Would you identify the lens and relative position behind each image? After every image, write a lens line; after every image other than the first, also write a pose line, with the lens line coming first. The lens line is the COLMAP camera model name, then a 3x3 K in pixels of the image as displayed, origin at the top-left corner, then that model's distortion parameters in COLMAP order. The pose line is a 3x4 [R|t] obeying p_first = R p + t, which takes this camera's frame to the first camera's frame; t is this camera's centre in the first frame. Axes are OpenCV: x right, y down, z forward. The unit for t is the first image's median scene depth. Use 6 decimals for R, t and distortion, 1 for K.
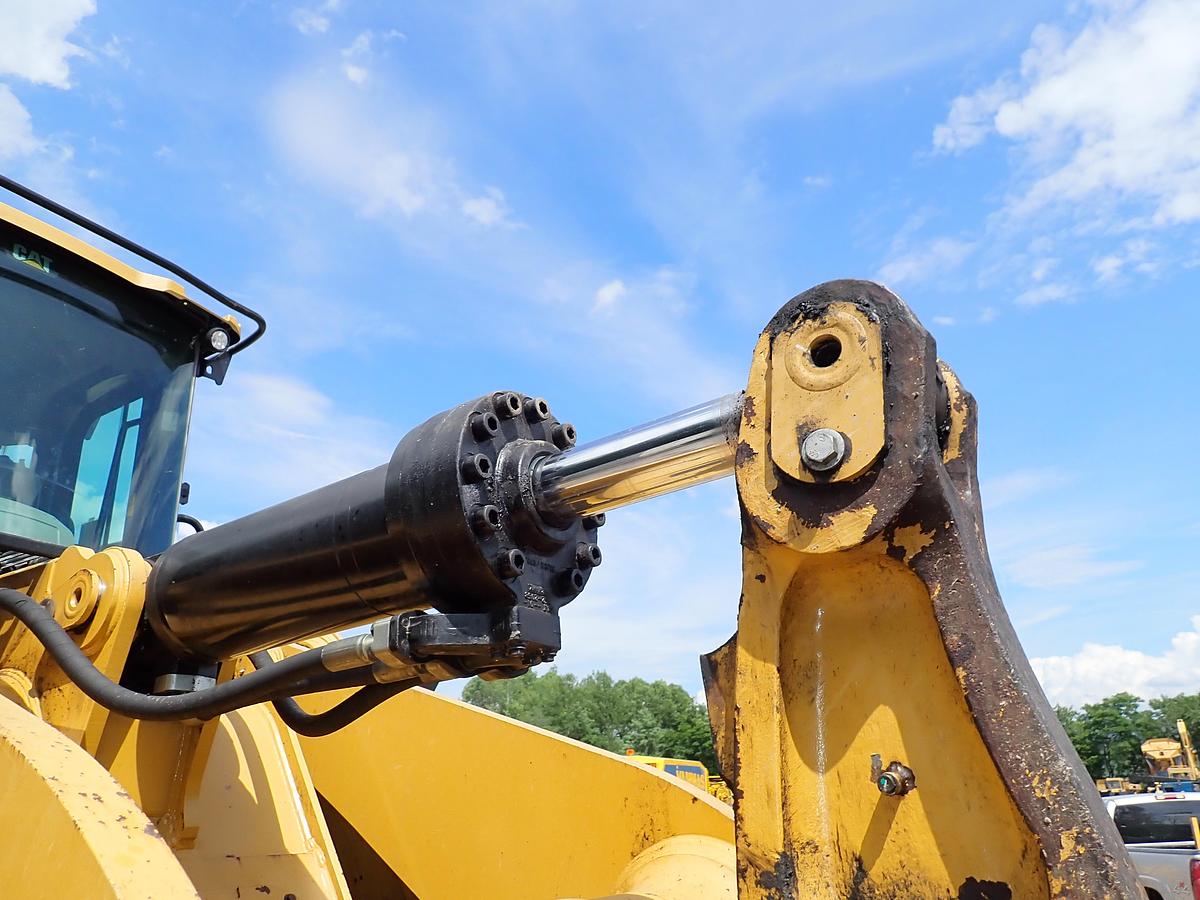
lens RADIAL K [[875.3, 0, 598.8], [0, 875.3, 444.1], [0, 0, 1]] dist [-0.006315, -0.000500]
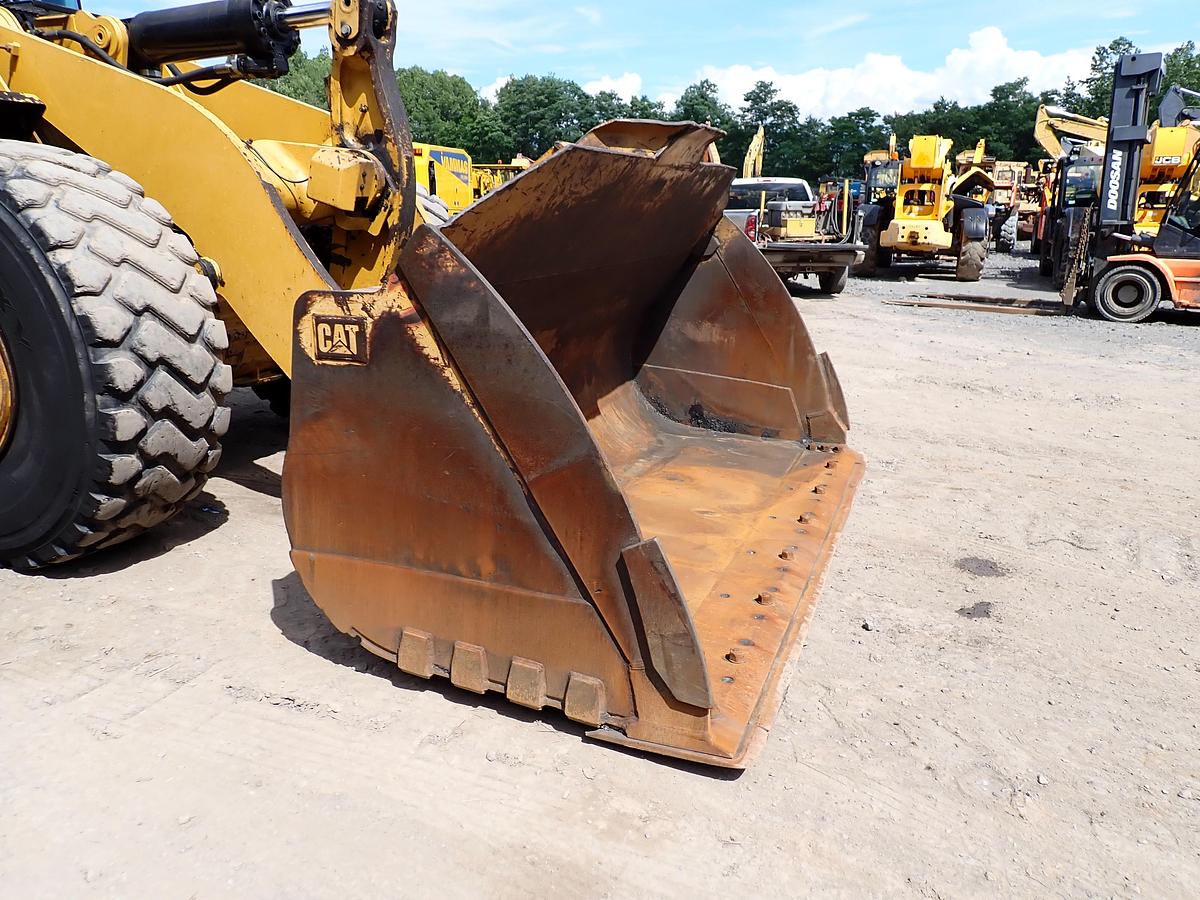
lens RADIAL K [[885.0, 0, 600.9], [0, 885.0, 447.2], [0, 0, 1]] dist [0.011632, -0.008484]
pose [[0.973416, -0.035834, 0.226226, 0.292234], [-0.111196, 0.789554, 0.603523, -0.802476], [-0.200244, -0.612634, 0.764580, -2.684418]]
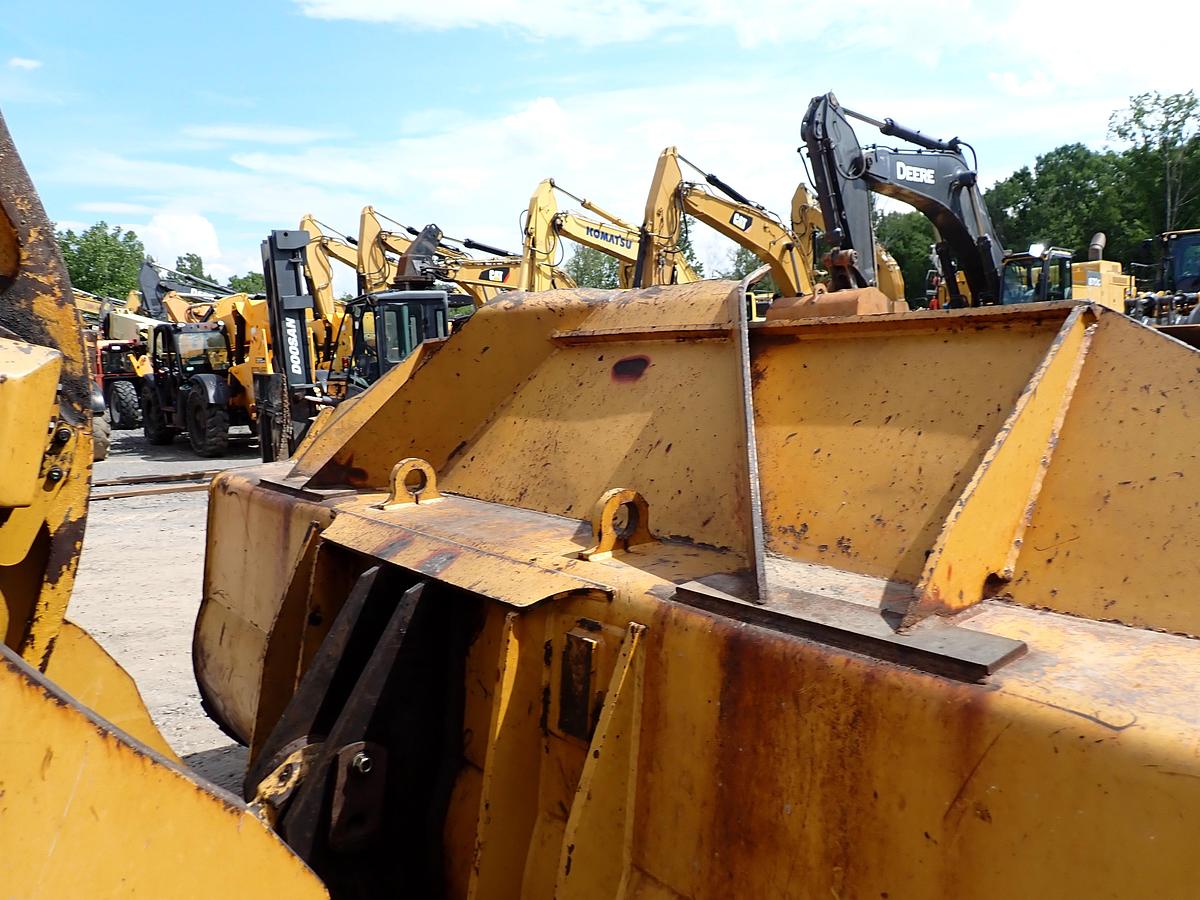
lens RADIAL K [[889.4, 0, 599.2], [0, 889.4, 446.8], [0, 0, 1]] dist [0.008778, -0.006261]
pose [[0.260013, -0.097806, 0.960639, -0.582351], [-0.341241, 0.921355, 0.186169, 0.062379], [-0.903298, -0.376216, 0.206189, -0.373826]]
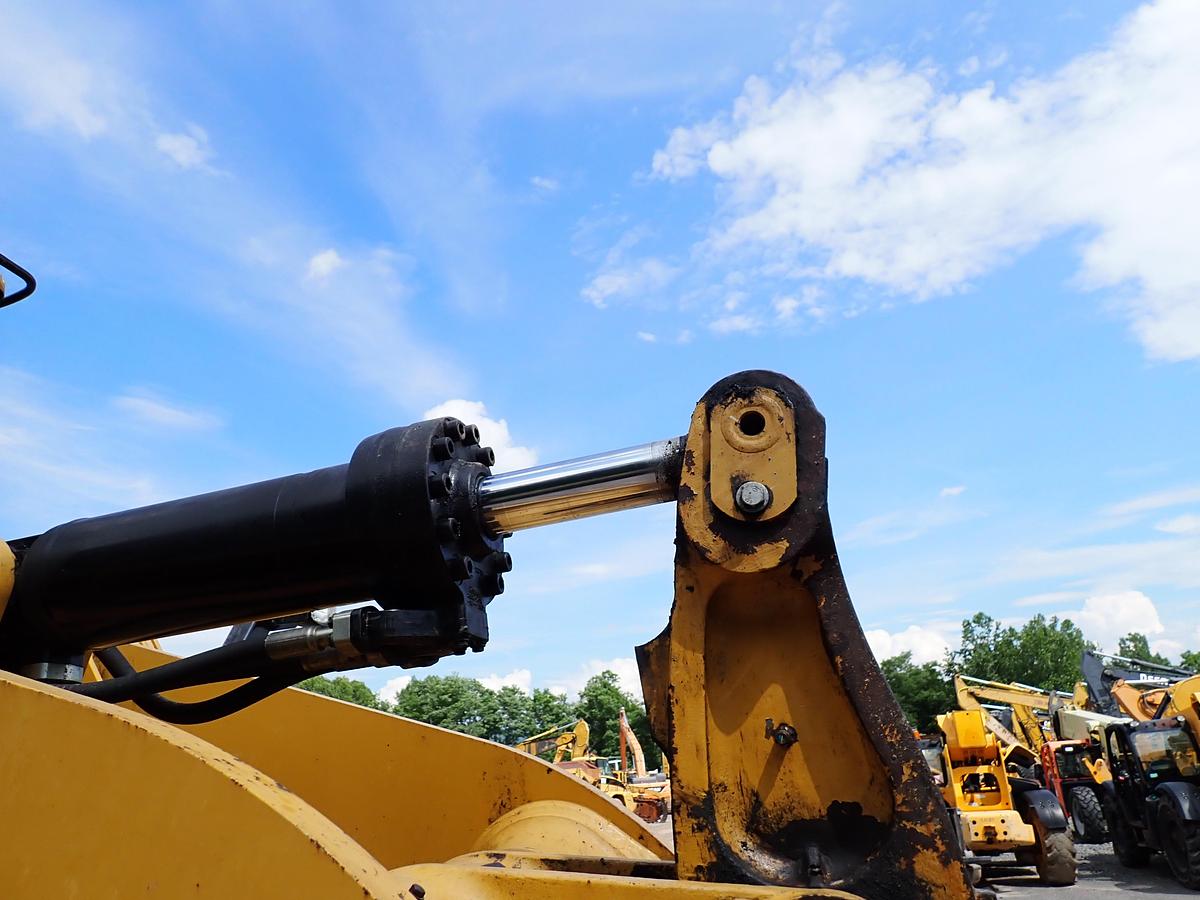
lens RADIAL K [[892.9, 0, 601.0], [0, 892.9, 450.1], [0, 0, 1]] dist [0.004622, -0.008147]
pose [[0.939427, 0.082800, 0.332598, -0.305909], [-0.088005, 0.996120, 0.000590, -0.033119], [-0.331258, -0.029824, 0.943069, -0.164788]]
